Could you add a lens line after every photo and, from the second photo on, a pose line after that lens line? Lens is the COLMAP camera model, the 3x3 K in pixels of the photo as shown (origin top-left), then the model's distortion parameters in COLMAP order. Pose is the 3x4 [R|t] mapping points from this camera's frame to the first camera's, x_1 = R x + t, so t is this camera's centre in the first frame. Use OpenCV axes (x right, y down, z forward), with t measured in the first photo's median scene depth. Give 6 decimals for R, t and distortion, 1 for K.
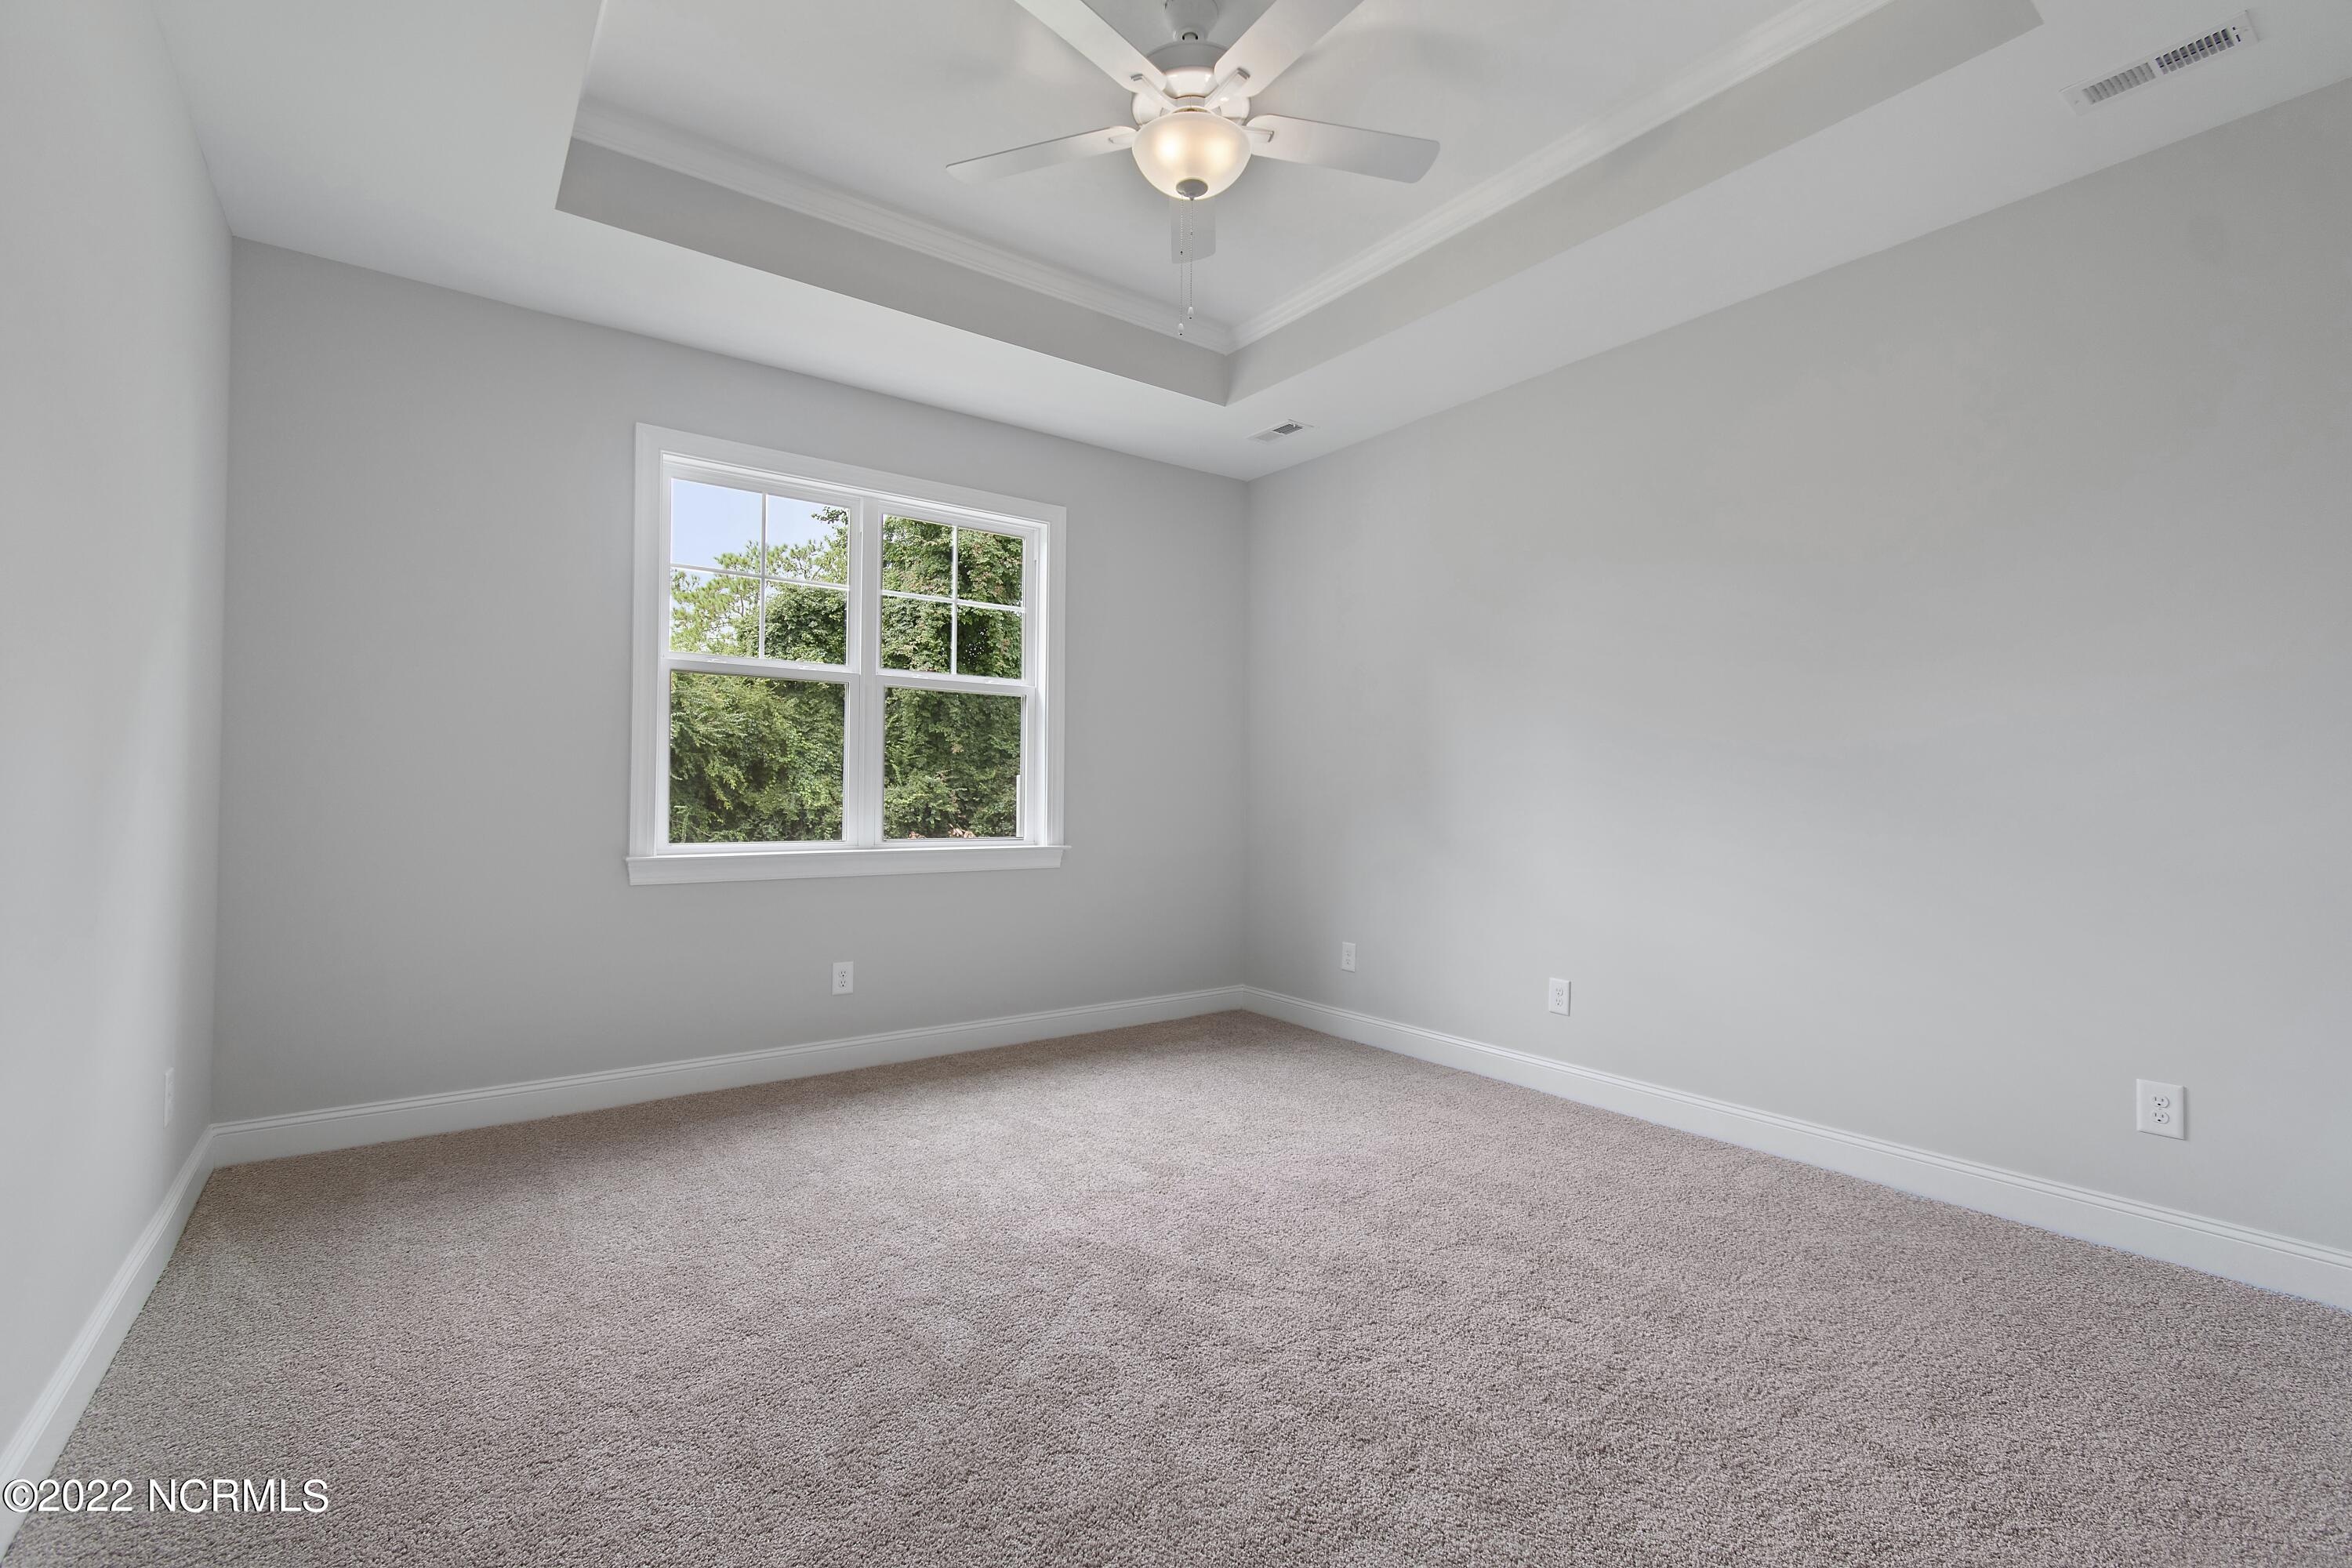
lens RADIAL K [[1027.1, 0, 1179.7], [0, 1027.1, 790.7], [0, 0, 1]] dist [-0.000239, -0.000306]
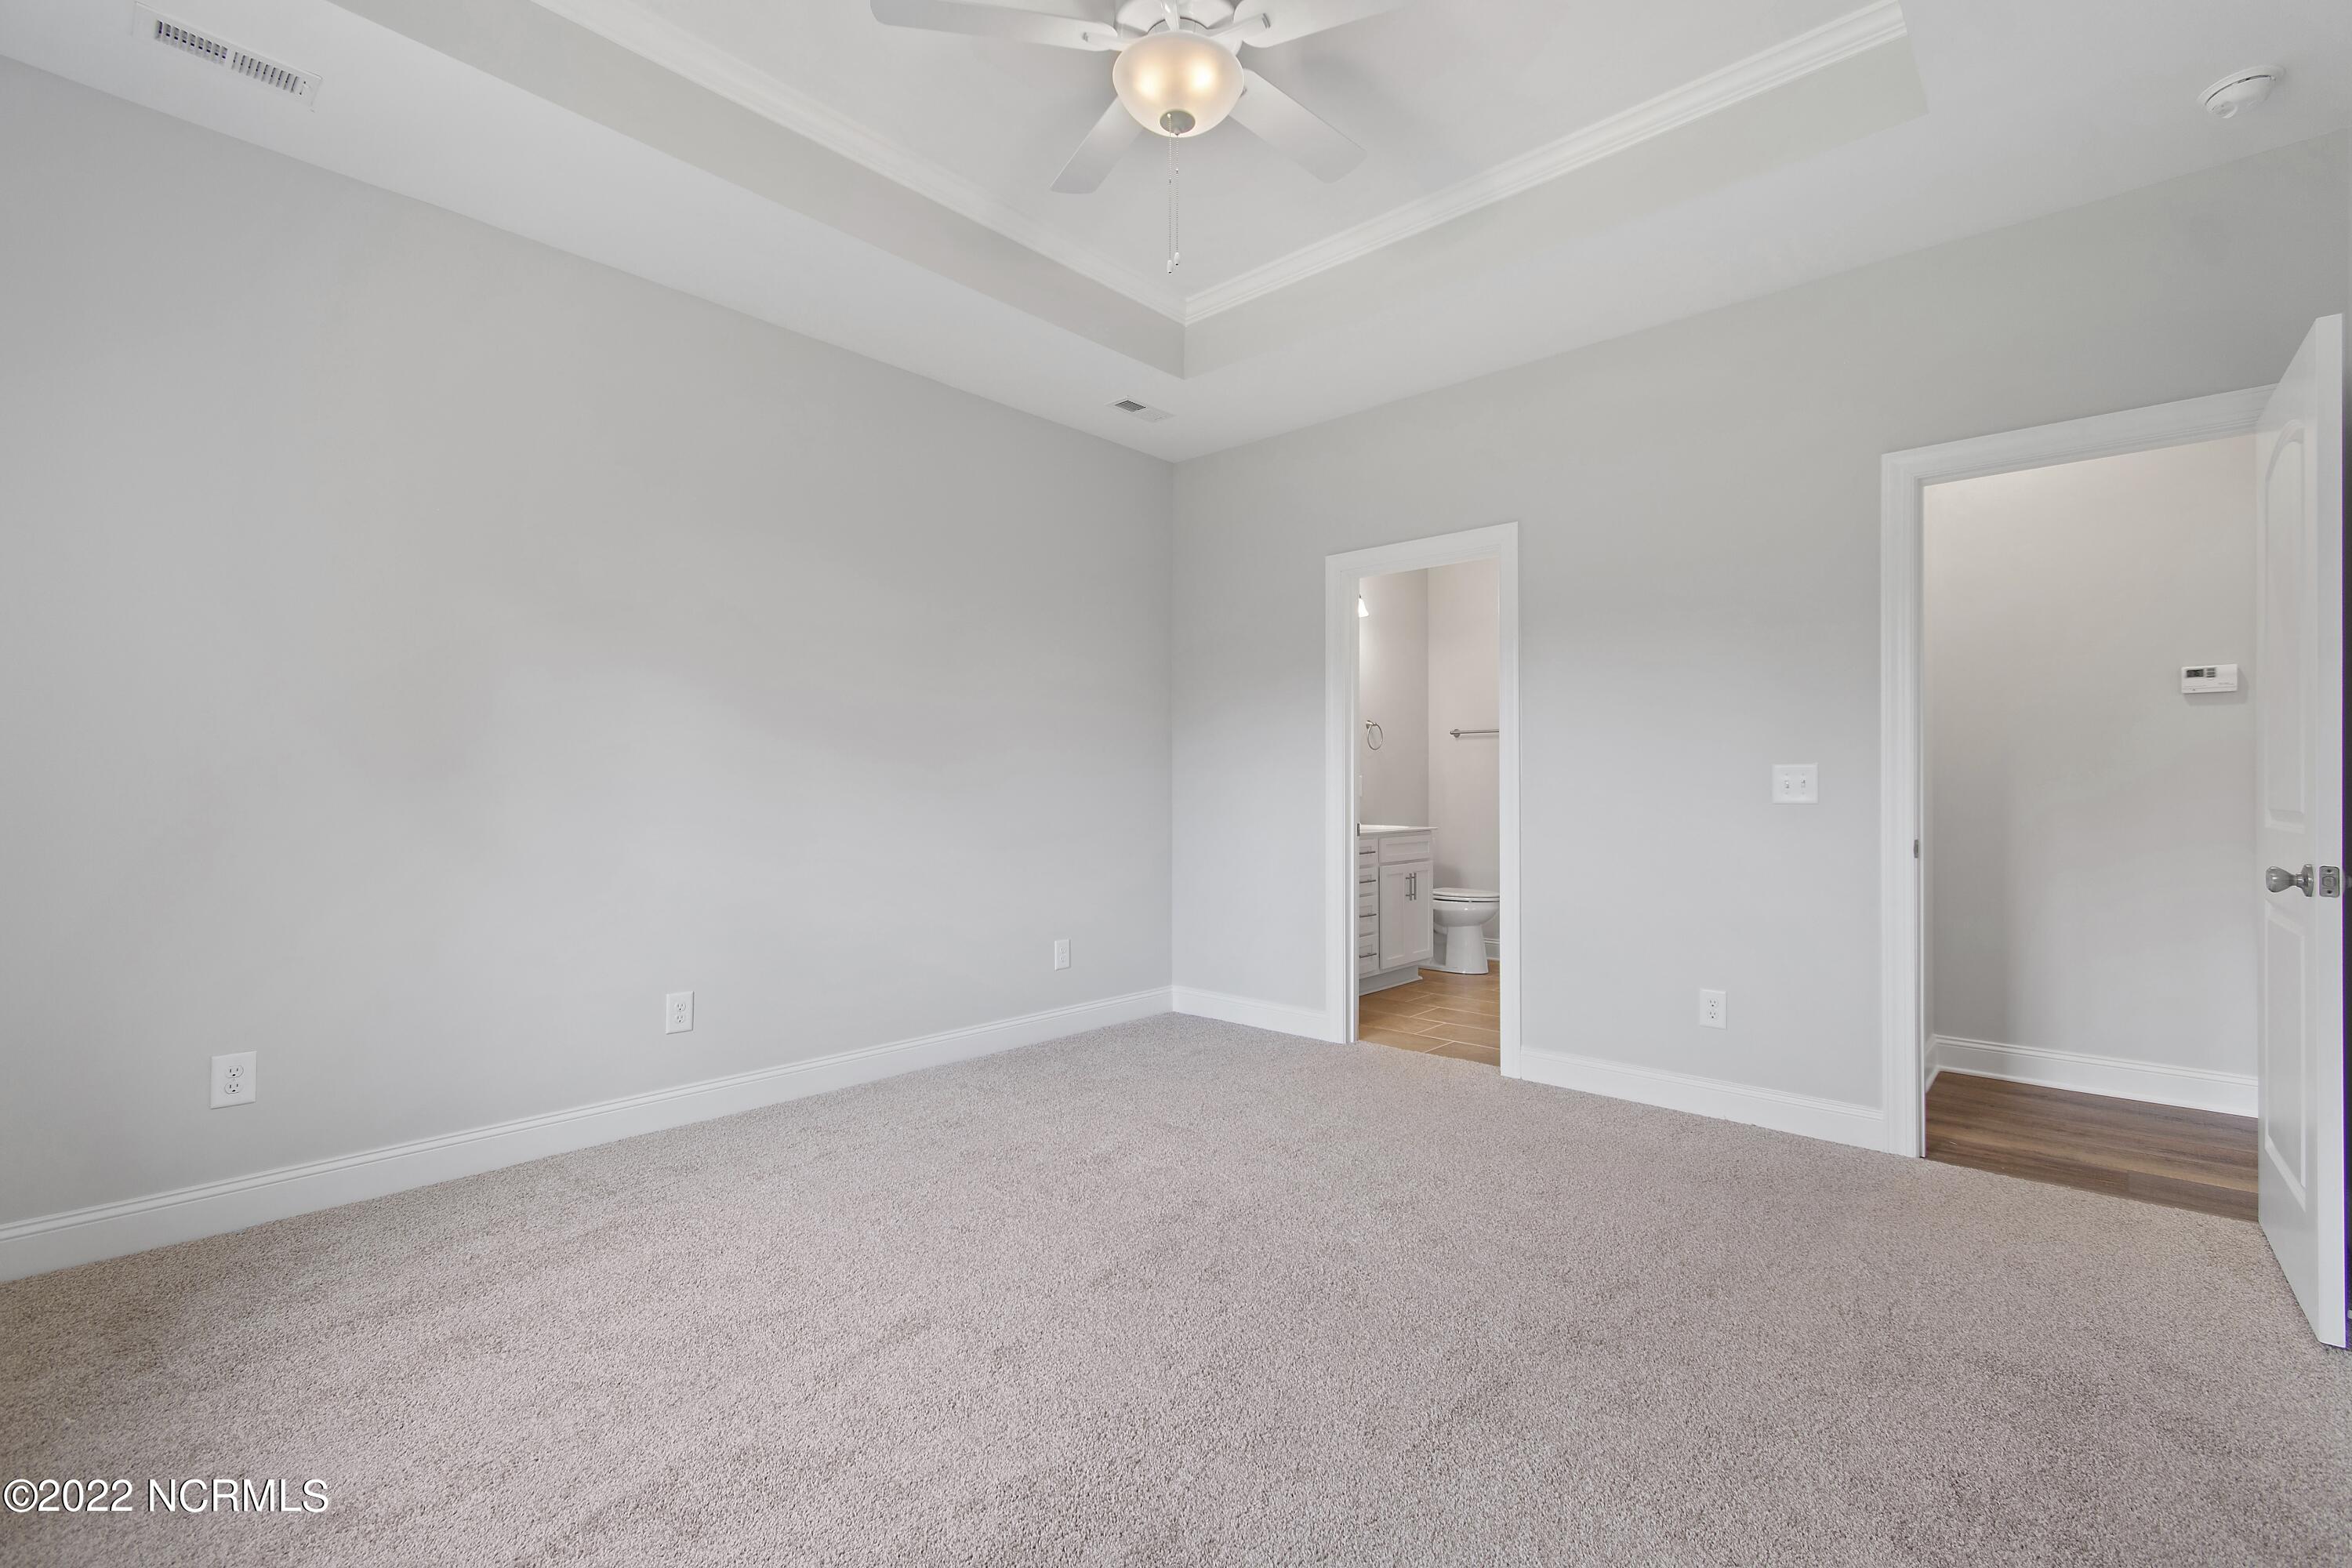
lens RADIAL K [[1027.1, 0, 1179.7], [0, 1027.1, 790.7], [0, 0, 1]] dist [-0.000239, -0.000306]
pose [[-0.191207, -0.007048, 0.981524, -0.581678], [-0.002787, 0.999974, 0.006638, 0.004315], [-0.981546, -0.001466, -0.191222, 0.765045]]
